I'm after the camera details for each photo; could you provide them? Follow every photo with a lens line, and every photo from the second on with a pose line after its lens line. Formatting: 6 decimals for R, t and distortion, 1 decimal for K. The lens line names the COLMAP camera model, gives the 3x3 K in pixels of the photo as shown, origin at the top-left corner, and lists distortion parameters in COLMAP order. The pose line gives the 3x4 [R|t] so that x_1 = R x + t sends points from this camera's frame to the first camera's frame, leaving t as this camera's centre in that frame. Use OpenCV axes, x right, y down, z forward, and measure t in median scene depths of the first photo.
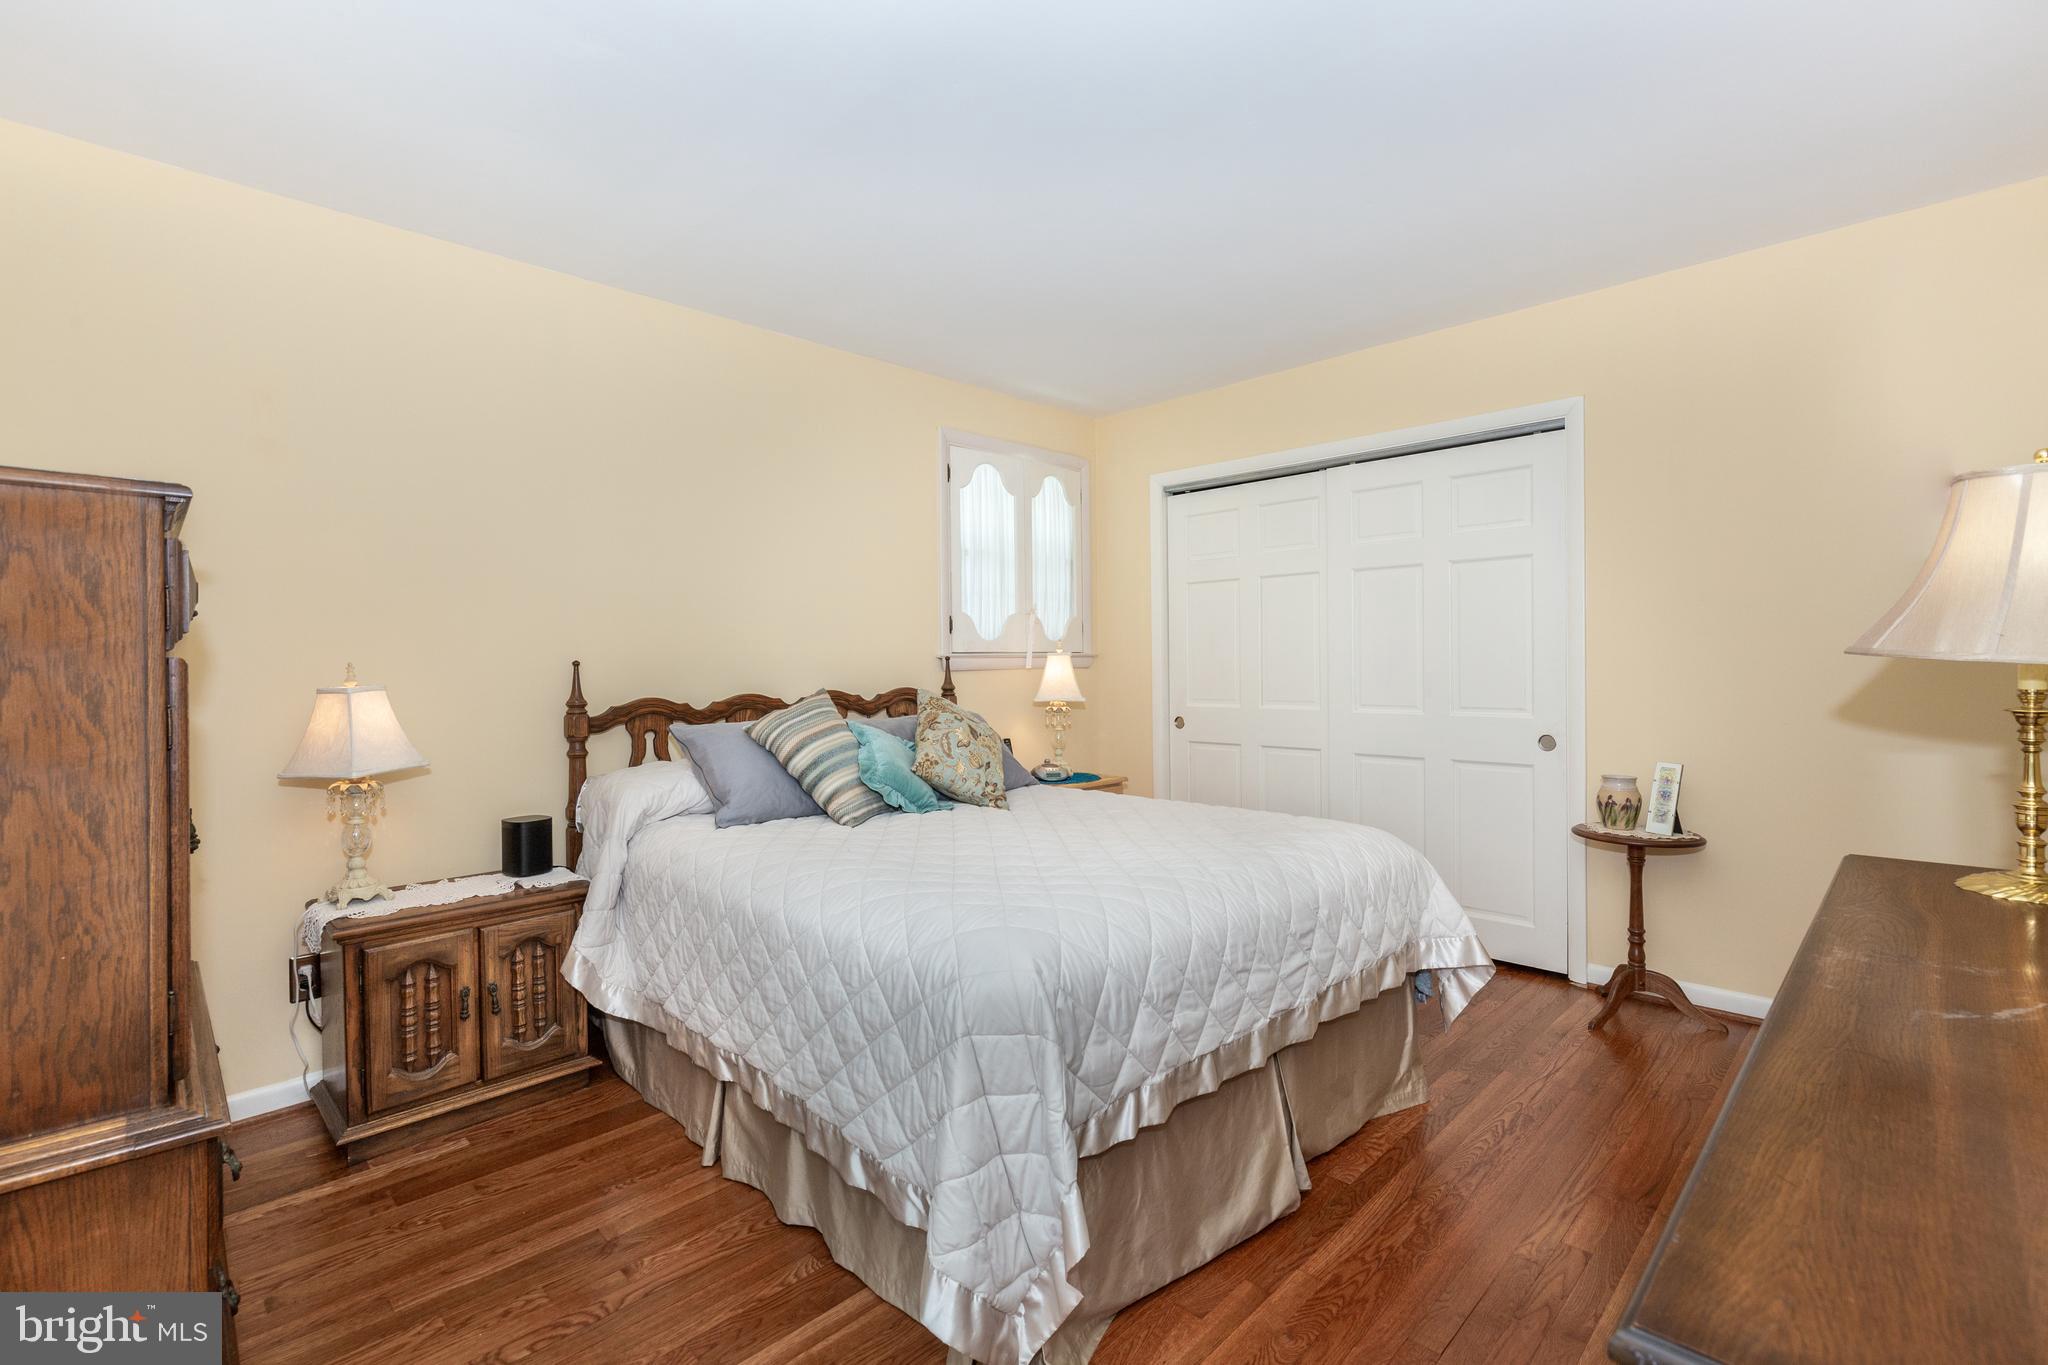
lens RADIAL K [[900.8, 0, 1024.0], [0, 900.8, 682.5], [0, 0, 1]] dist [-0.092185, 0.000009]
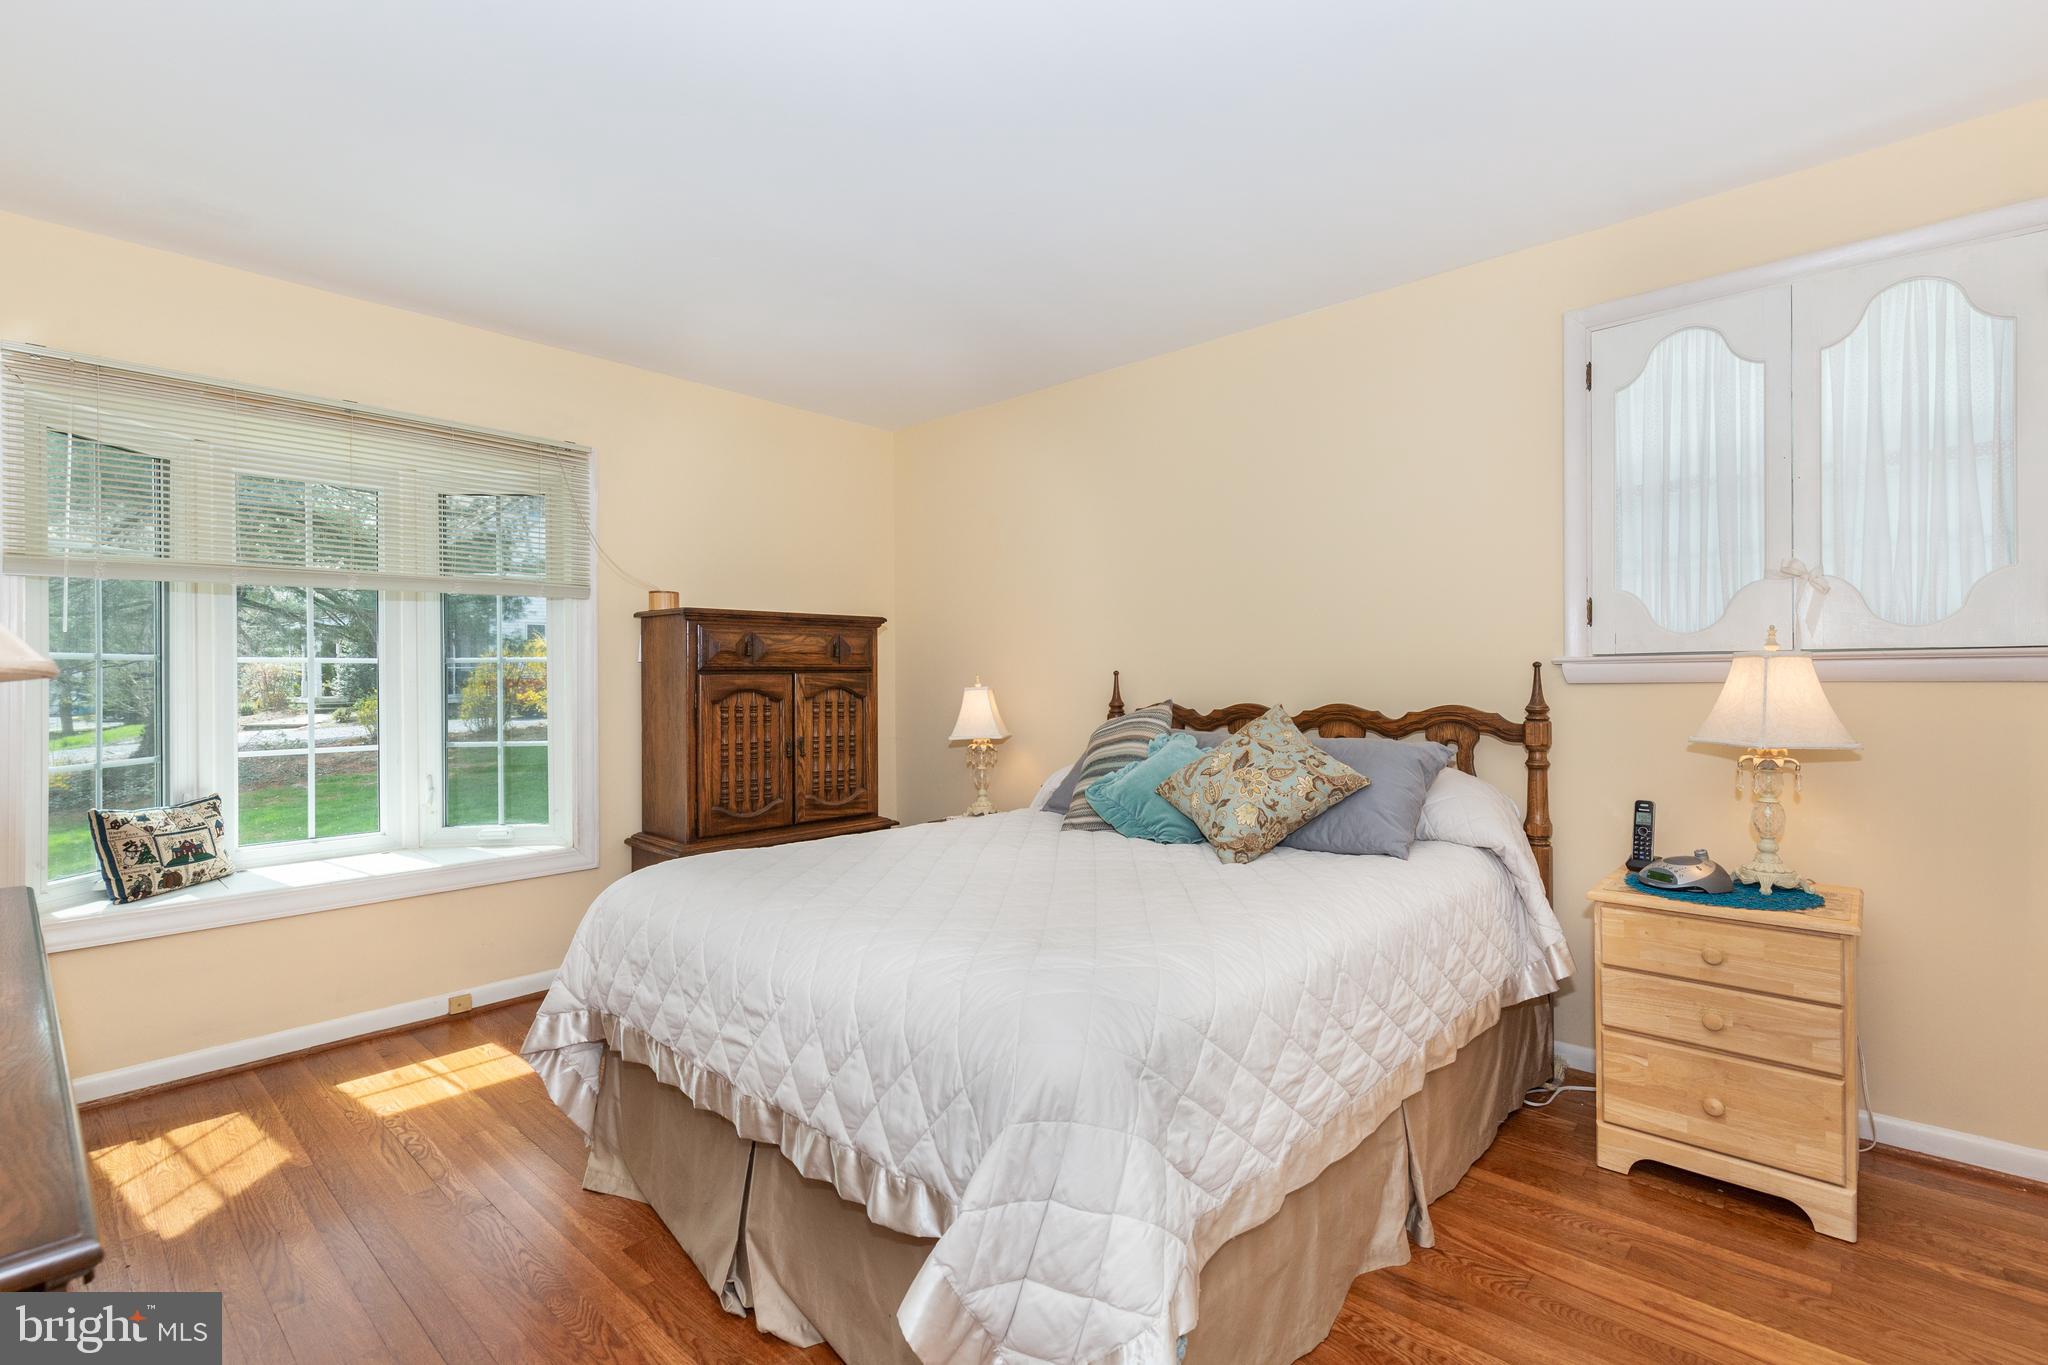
lens RADIAL K [[924.7, 0, 1021.0], [0, 924.7, 675.8], [0, 0, 1]] dist [0.001929, 0.000160]
pose [[0.061840, 0.034164, -0.997501, 0.564039], [0.011072, 0.999329, 0.034913, -0.045709], [0.998025, -0.013204, 0.061420, 0.546500]]
